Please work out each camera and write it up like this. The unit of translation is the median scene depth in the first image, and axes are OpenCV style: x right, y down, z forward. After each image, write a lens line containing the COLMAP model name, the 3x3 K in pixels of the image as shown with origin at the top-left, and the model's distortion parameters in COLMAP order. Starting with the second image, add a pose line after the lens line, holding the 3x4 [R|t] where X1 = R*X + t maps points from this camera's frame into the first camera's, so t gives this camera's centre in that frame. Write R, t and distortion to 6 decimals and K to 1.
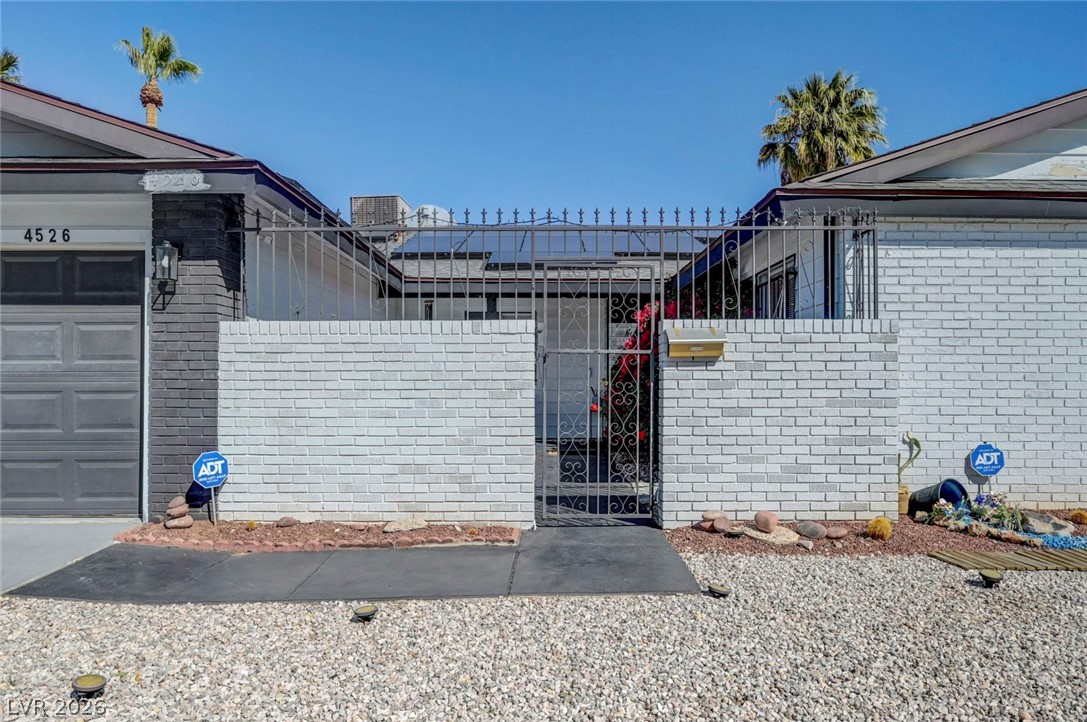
lens RADIAL K [[741.1, 0, 540.8], [0, 741.1, 379.2], [0, 0, 1]] dist [-0.006122, 0.001977]
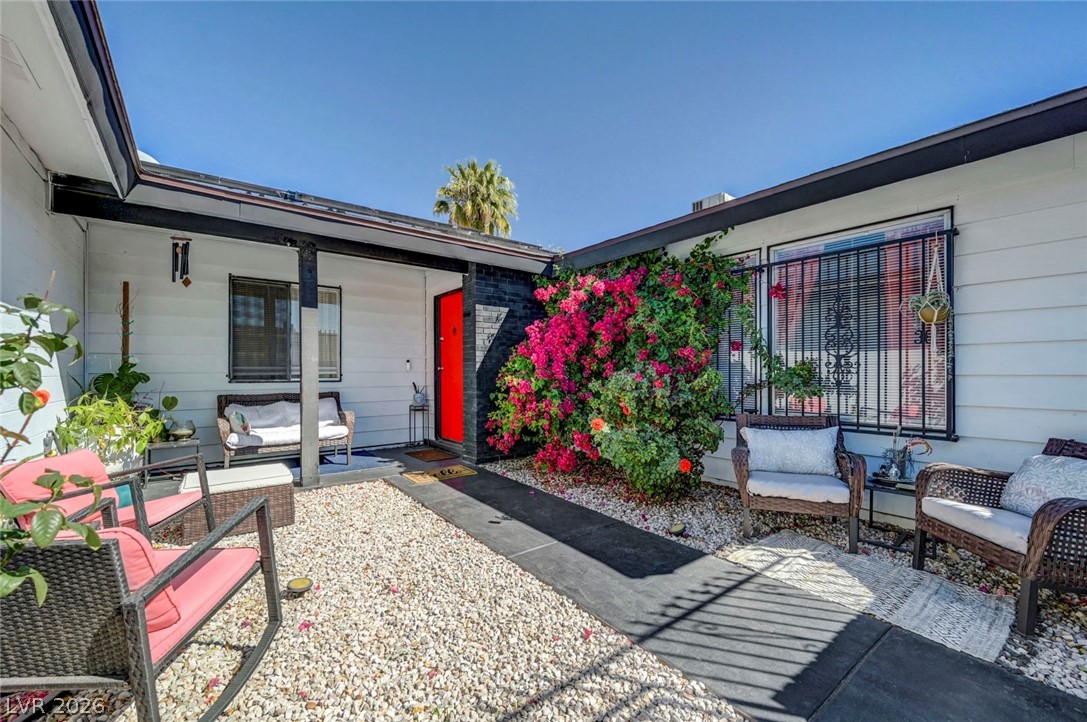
lens RADIAL K [[445.8, 0, 555.3], [0, 445.8, 373.9], [0, 0, 1]] dist [0.000960, 0.000248]
pose [[0.780126, -0.009980, 0.625543, -0.265721], [0.001677, 0.999903, 0.013861, -0.013511], [-0.625620, -0.009765, 0.780067, 1.005081]]
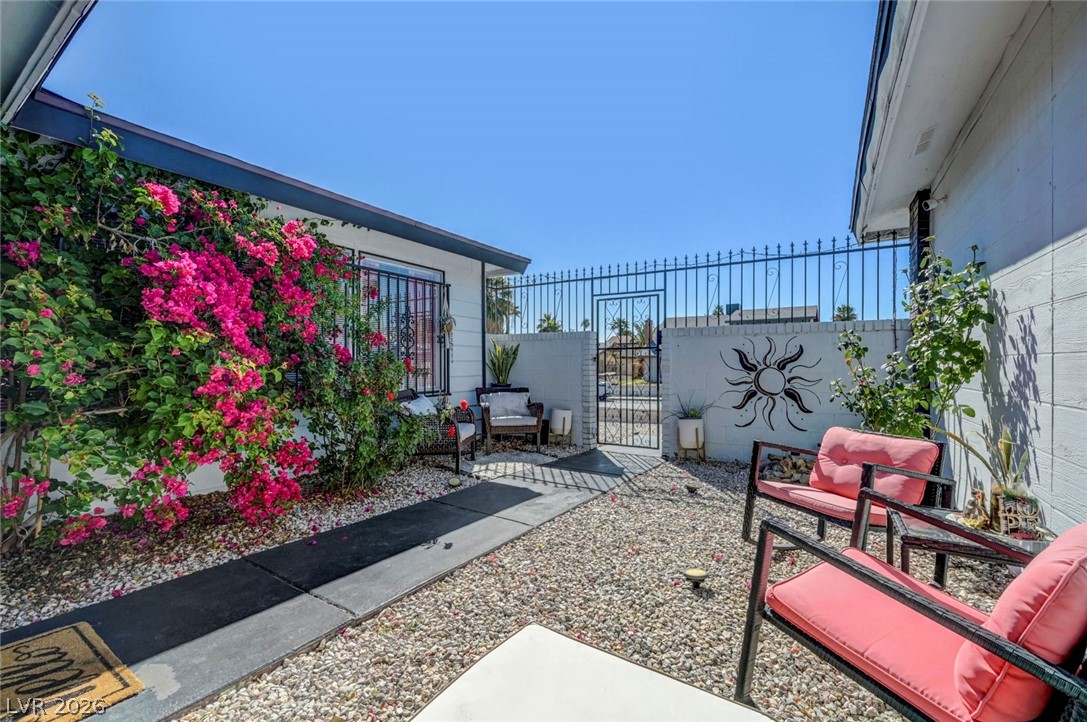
lens RADIAL K [[445.8, 0, 534.9], [0, 445.8, 363.4], [0, 0, 1]] dist [0.000960, 0.000248]
pose [[-0.834937, -0.011480, 0.550226, -0.286554], [-0.015640, 0.999874, -0.002871, 0.000039], [-0.550124, -0.011003, -0.835011, 1.796246]]
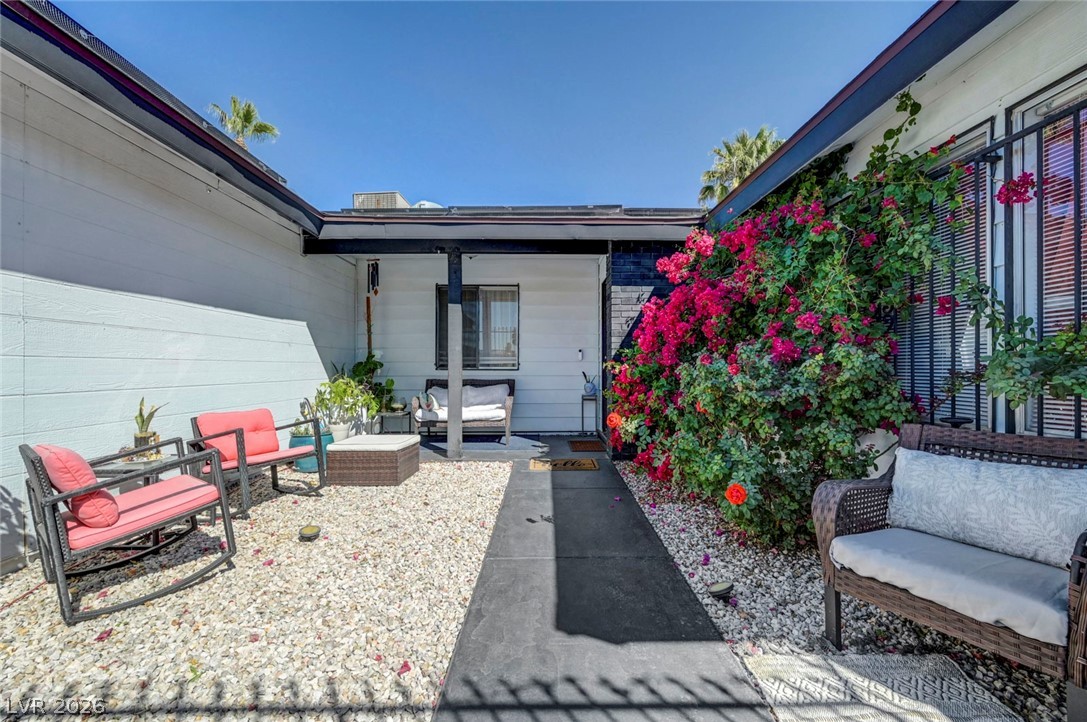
lens RADIAL K [[445.8, 0, 544.3], [0, 445.8, 366.9], [0, 0, 1]] dist [0.000960, 0.000248]
pose [[0.999934, -0.005621, 0.009985, 0.029657], [0.005564, 0.999968, 0.005739, 0.002535], [-0.010017, -0.005683, 0.999934, 0.981661]]
